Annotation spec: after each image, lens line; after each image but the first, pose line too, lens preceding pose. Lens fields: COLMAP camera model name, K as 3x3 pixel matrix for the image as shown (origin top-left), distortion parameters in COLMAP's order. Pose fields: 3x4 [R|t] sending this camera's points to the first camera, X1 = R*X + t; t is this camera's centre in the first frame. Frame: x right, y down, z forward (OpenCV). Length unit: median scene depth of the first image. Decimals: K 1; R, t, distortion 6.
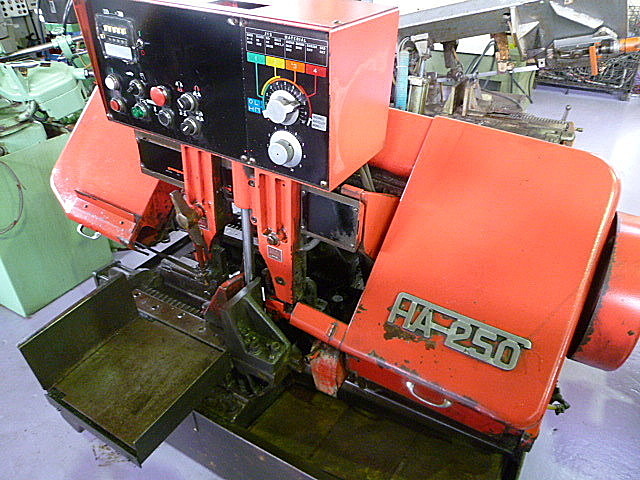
lens RADIAL K [[478.1, 0, 320.0], [0, 478.1, 240.0], [0, 0, 1]] dist [-0.051582, 0.005566]
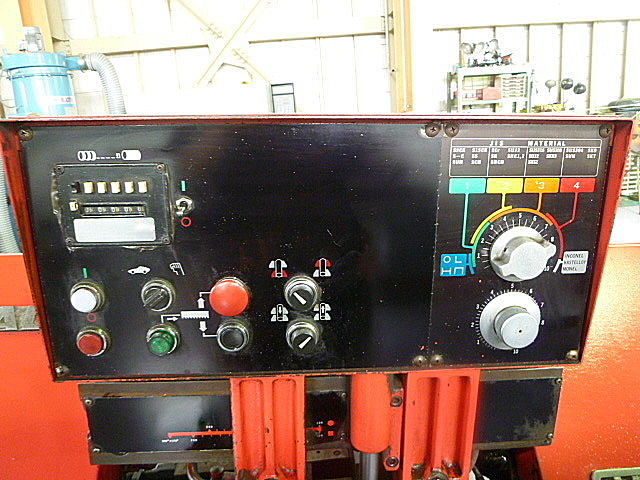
lens RADIAL K [[478.1, 0, 320.0], [0, 478.1, 240.0], [0, 0, 1]] dist [-0.051582, 0.005566]
pose [[0.825392, -0.181783, 0.534493, -0.604412], [0.351629, 0.906216, -0.234796, -0.237191], [-0.441684, 0.381742, 0.811904, 0.598998]]
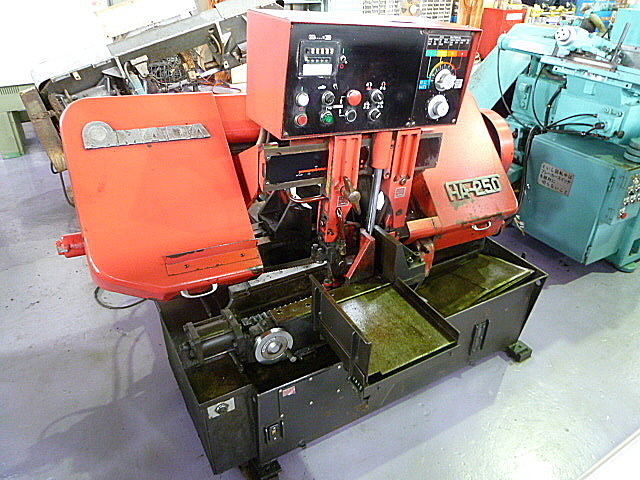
lens RADIAL K [[478.1, 0, 320.0], [0, 478.1, 240.0], [0, 0, 1]] dist [-0.051582, 0.005566]
pose [[0.494026, -0.421025, 0.760708, -1.765839], [0.448376, 0.872985, 0.191978, -0.297018], [-0.744914, 0.246241, 0.620055, 0.422735]]
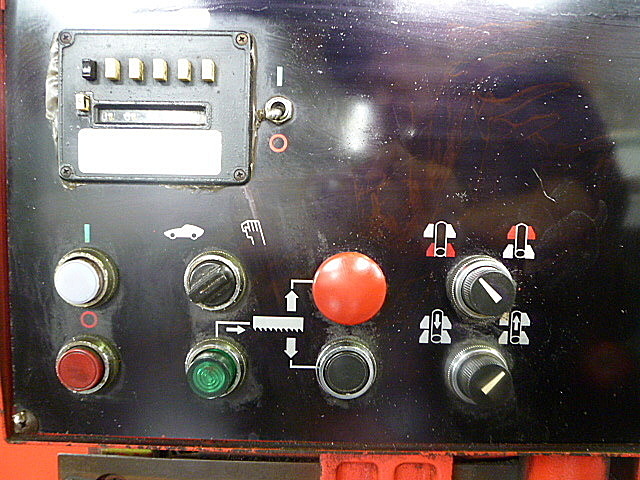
lens RADIAL K [[478.1, 0, 320.0], [0, 478.1, 240.0], [0, 0, 1]] dist [-0.051582, 0.005566]
pose [[0.856425, -0.054236, 0.513414, -0.568608], [0.304746, 0.855838, -0.417936, -0.253459], [-0.416733, 0.514392, 0.749490, 0.914702]]
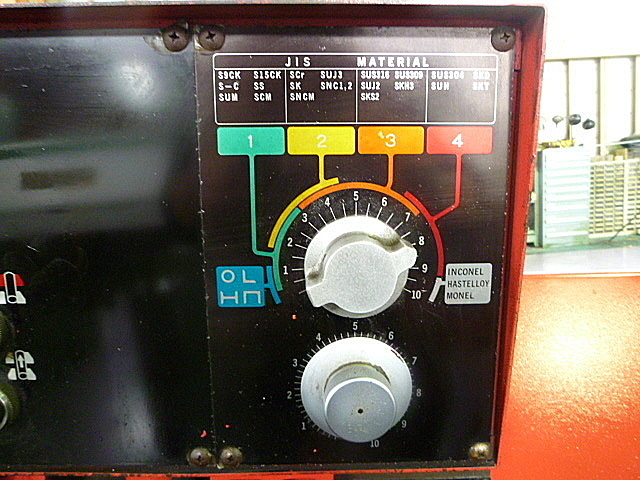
lens RADIAL K [[478.1, 0, 320.0], [0, 478.1, 240.0], [0, 0, 1]] dist [-0.051582, 0.005566]
pose [[0.844082, -0.131394, 0.519866, -0.268204], [0.338368, 0.882625, -0.326314, -0.190072], [-0.415971, 0.451342, 0.789467, 0.723065]]
